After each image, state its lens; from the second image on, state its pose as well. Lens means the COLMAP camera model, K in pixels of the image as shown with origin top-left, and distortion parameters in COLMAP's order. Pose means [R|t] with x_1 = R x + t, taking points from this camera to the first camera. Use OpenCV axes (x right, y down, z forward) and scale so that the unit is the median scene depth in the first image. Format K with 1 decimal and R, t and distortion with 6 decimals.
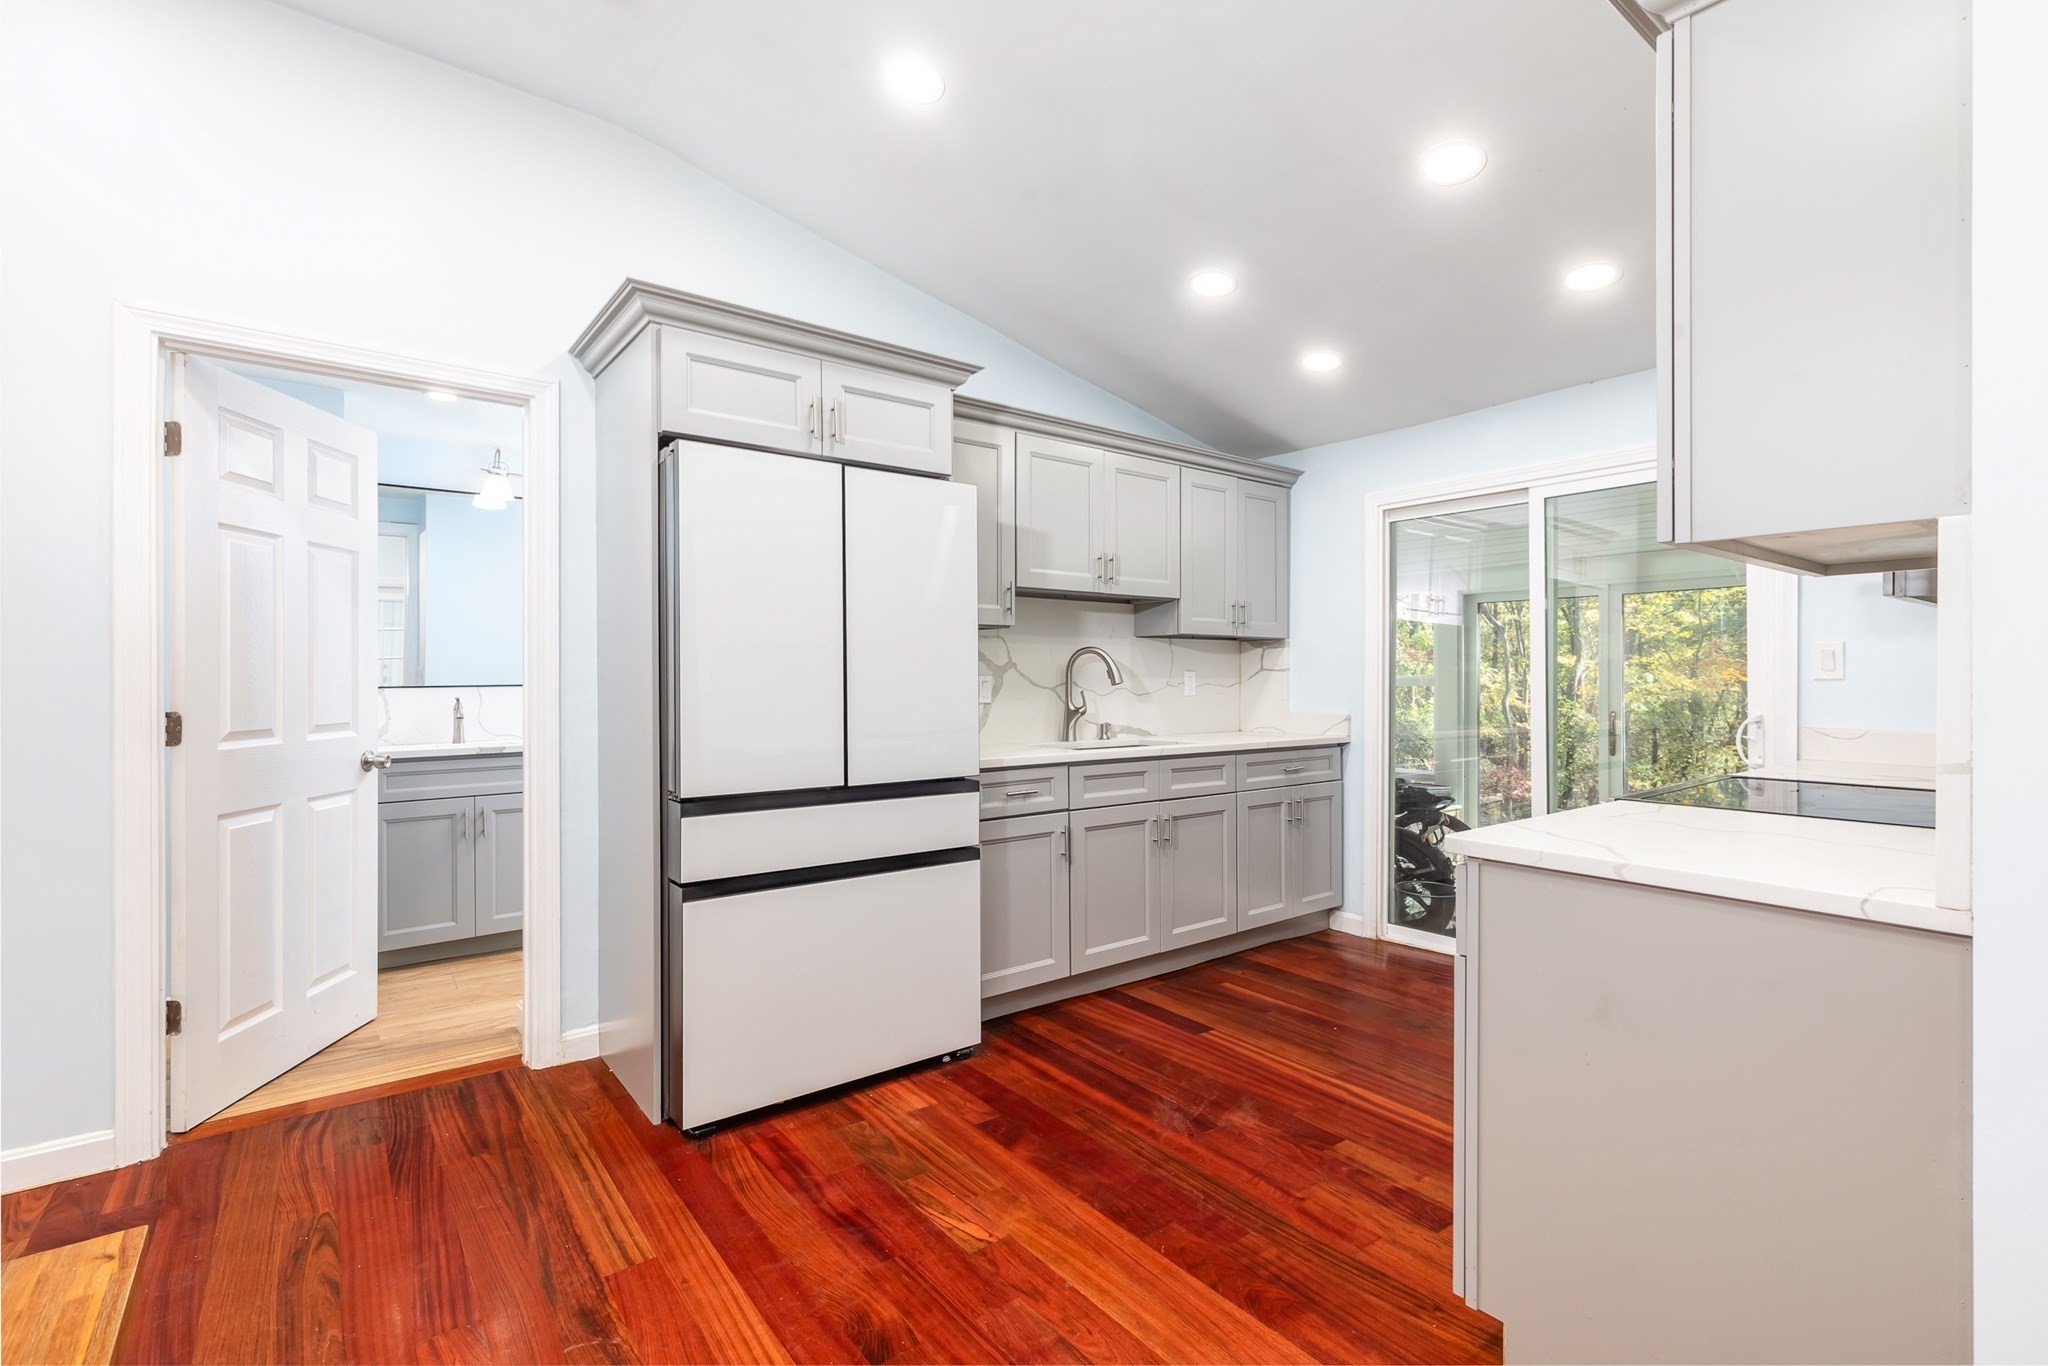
lens RADIAL K [[922.2, 0, 1009.3], [0, 922.2, 677.0], [0, 0, 1]] dist [0.007934, -0.001061]
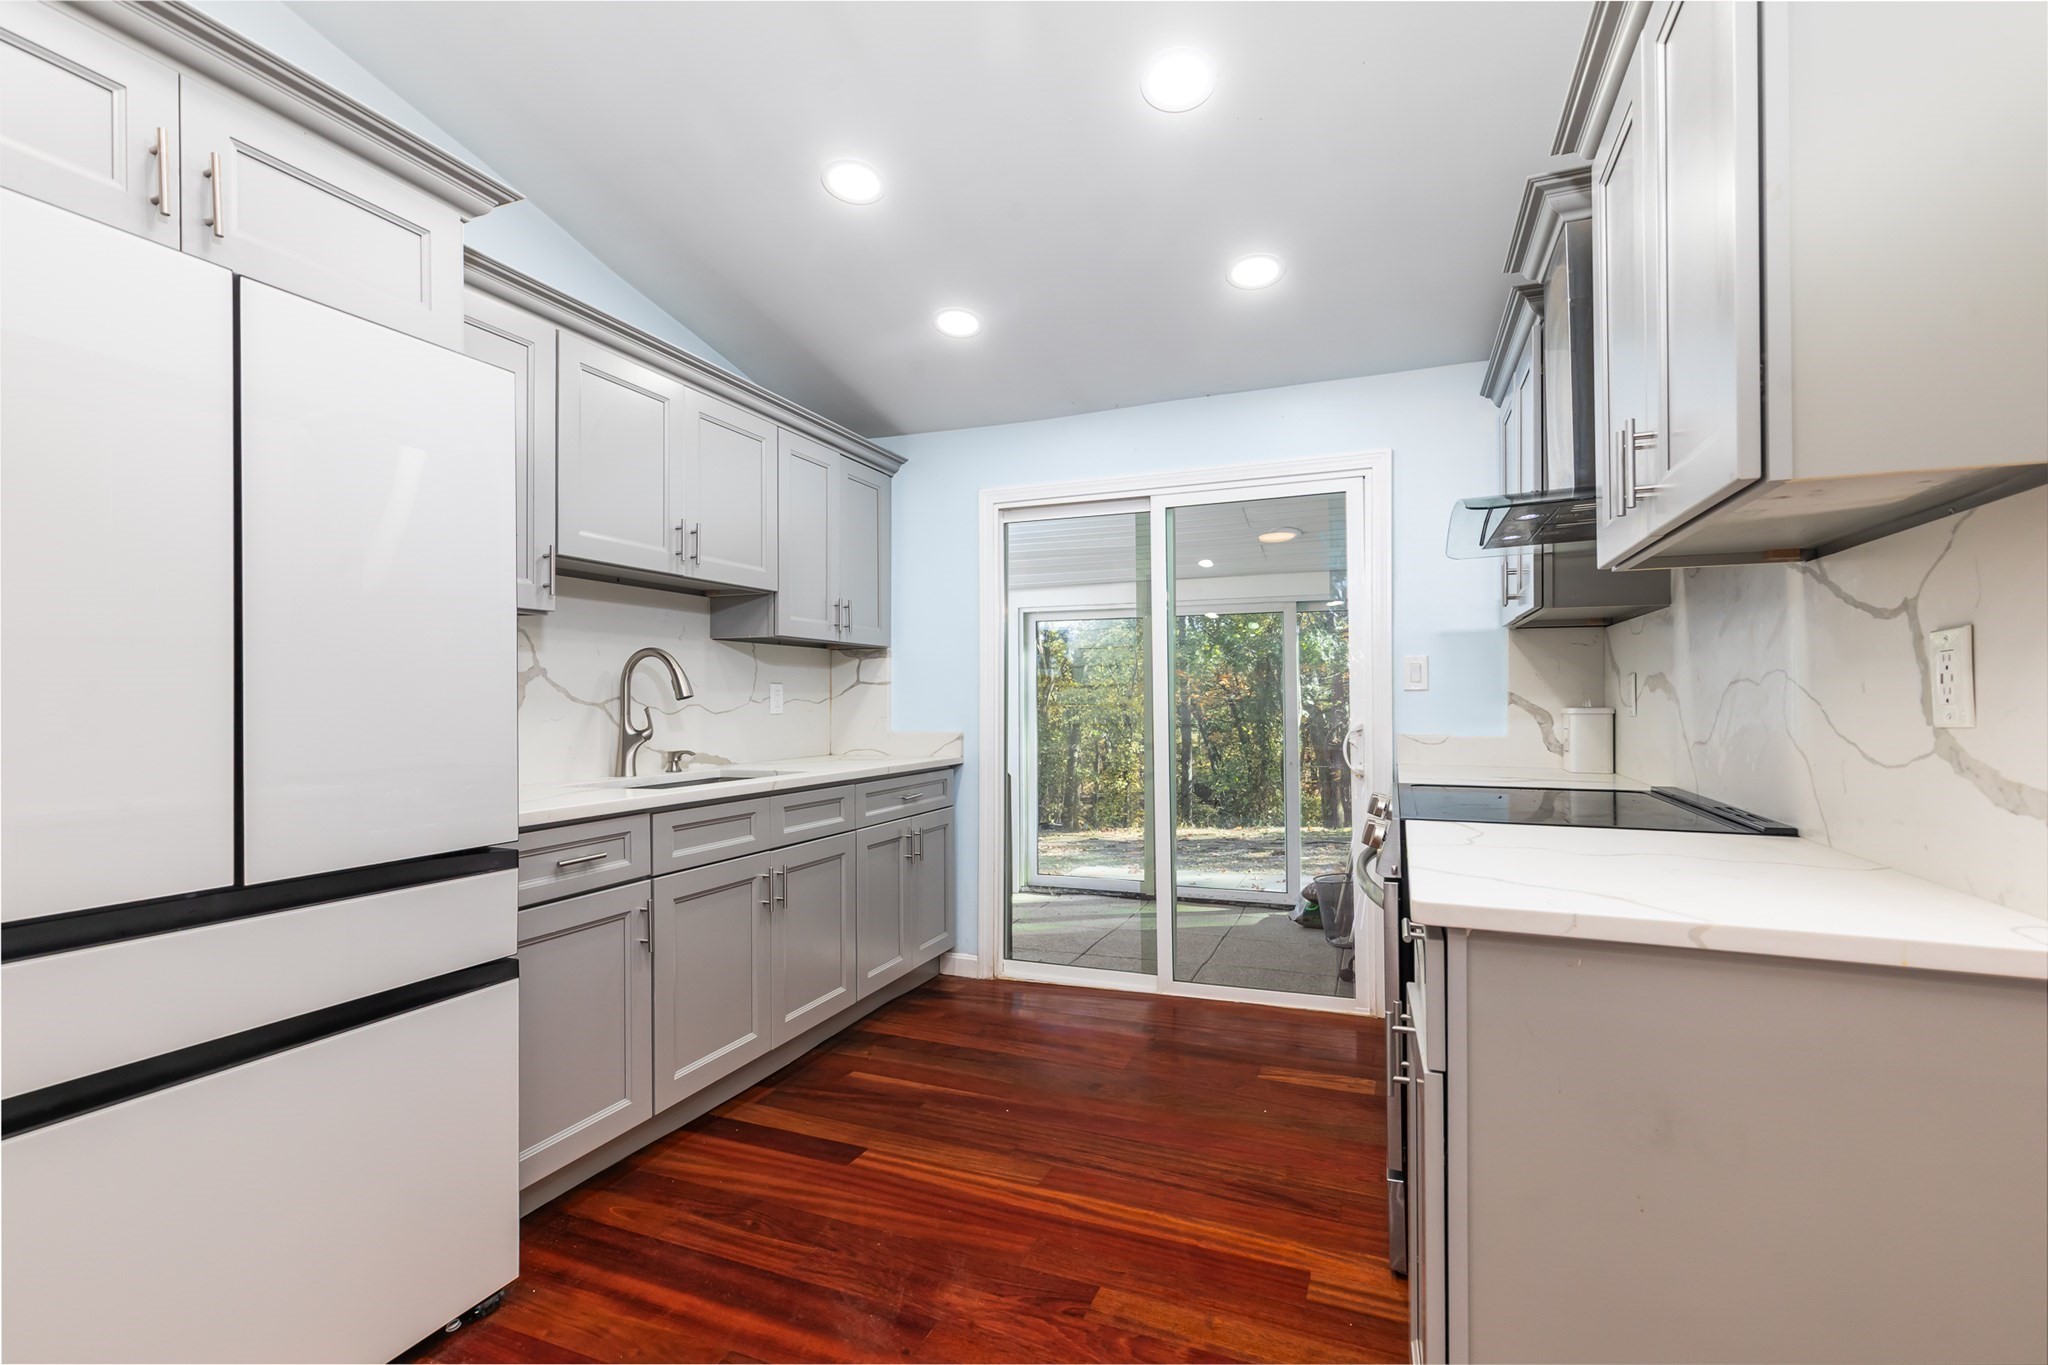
lens RADIAL K [[922.2, 0, 1037.6], [0, 922.2, 689.6], [0, 0, 1]] dist [0.007934, -0.001061]
pose [[0.849212, 0.004963, 0.528029, -0.058125], [0.000734, 0.999944, -0.010580, 0.011015], [-0.528052, 0.009372, 0.849160, 0.258465]]
